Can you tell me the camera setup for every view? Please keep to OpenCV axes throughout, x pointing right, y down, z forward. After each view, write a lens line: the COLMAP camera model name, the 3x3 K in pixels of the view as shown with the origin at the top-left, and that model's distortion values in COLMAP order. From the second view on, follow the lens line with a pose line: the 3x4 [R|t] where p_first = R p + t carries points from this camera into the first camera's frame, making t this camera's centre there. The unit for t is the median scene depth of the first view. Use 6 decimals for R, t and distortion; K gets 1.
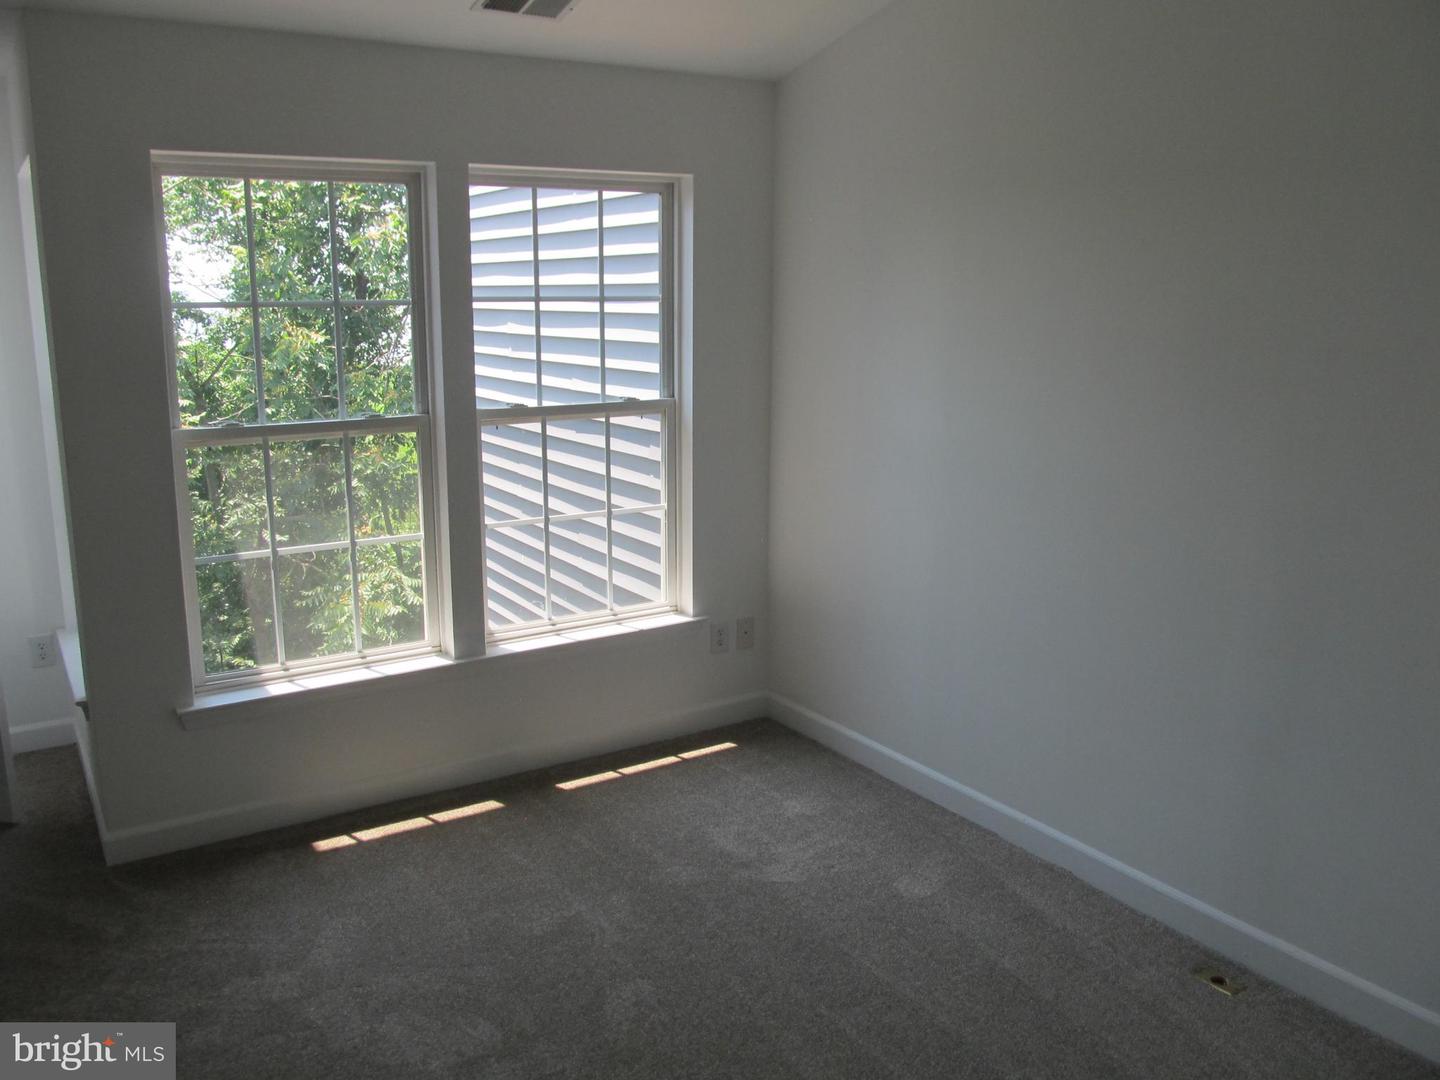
lens RADIAL K [[1198.3, 0, 720.0], [0, 1198.3, 540.0], [0, 0, 1]] dist [-0.060885, 0.039282]
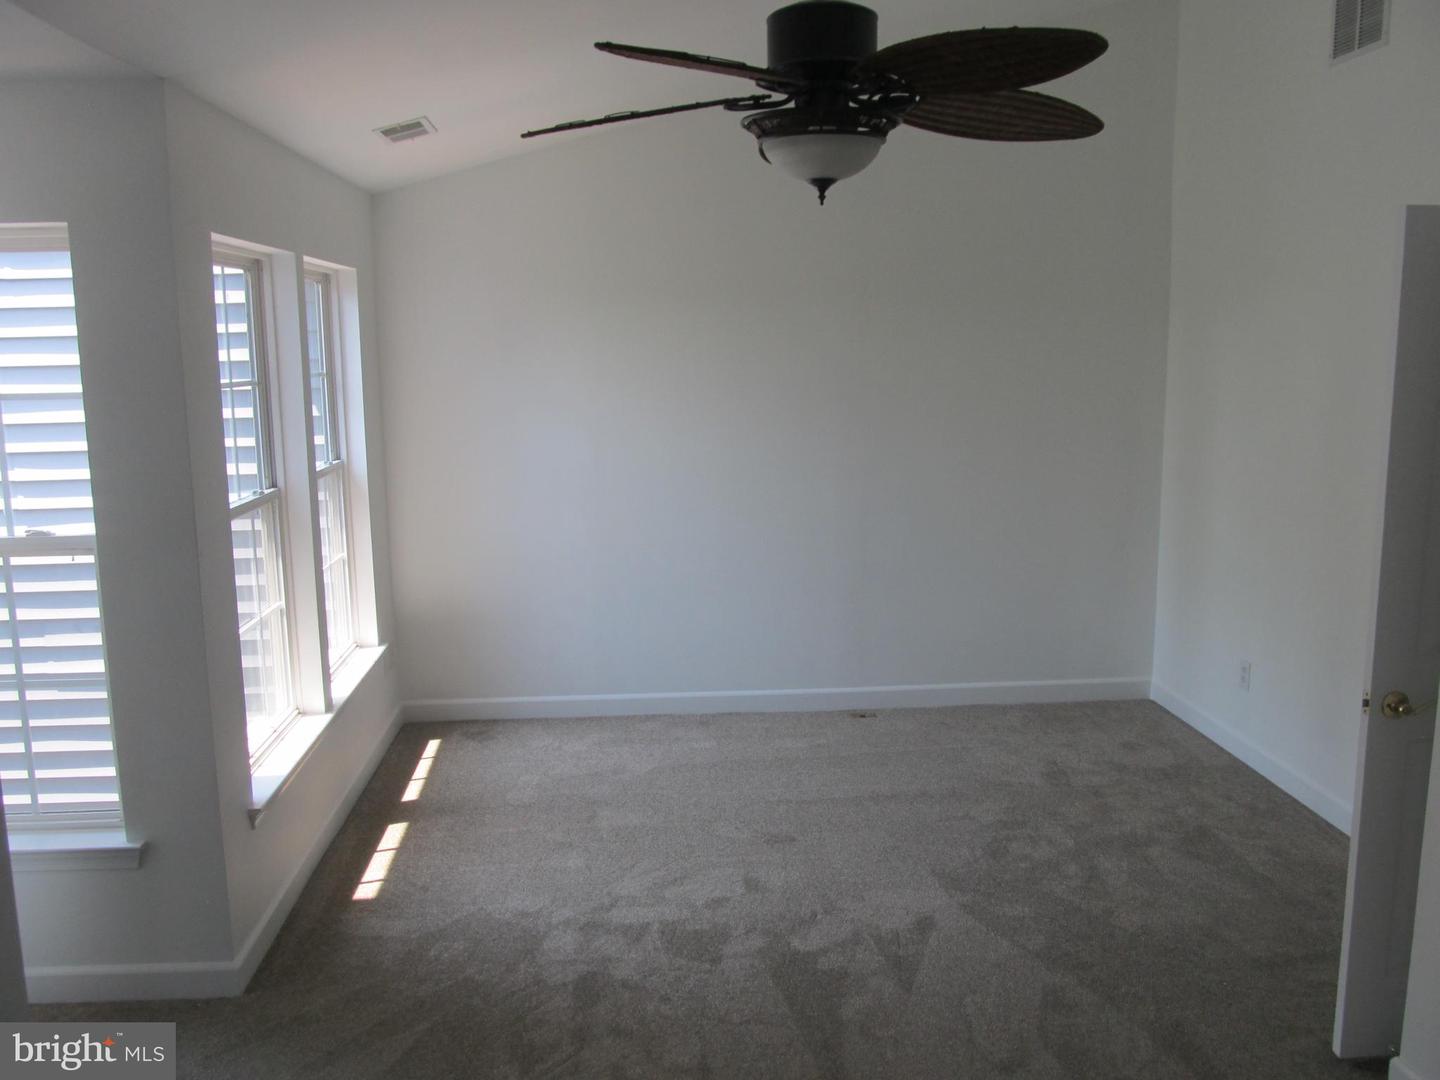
lens RADIAL K [[1198.3, 0, 720.0], [0, 1198.3, 540.0], [0, 0, 1]] dist [-0.060885, 0.039282]
pose [[0.481362, -0.146517, 0.864189, -1.003239], [0.196199, 0.978924, 0.056685, -0.043966], [-0.854281, 0.142268, 0.499964, 0.158171]]
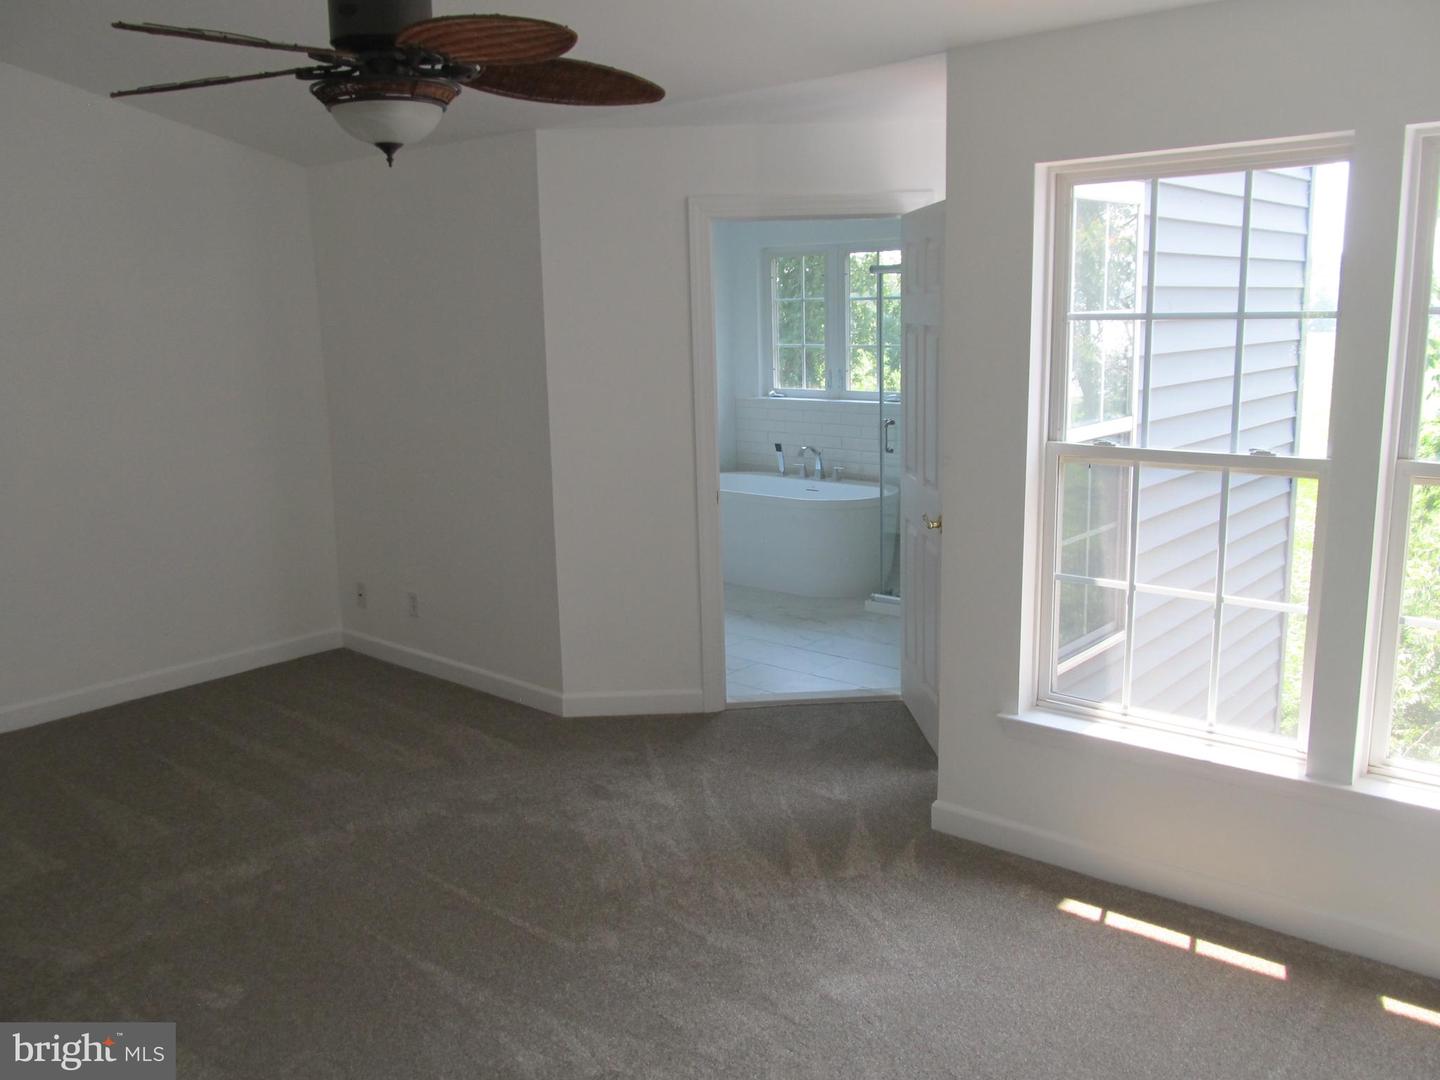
lens RADIAL K [[1198.3, 0, 720.0], [0, 1198.3, 540.0], [0, 0, 1]] dist [-0.060885, 0.039282]
pose [[0.283678, 0.186624, -0.940584, 0.387454], [-0.172096, 0.974861, 0.141521, -0.099198], [0.943350, 0.121724, 0.308664, 0.406915]]
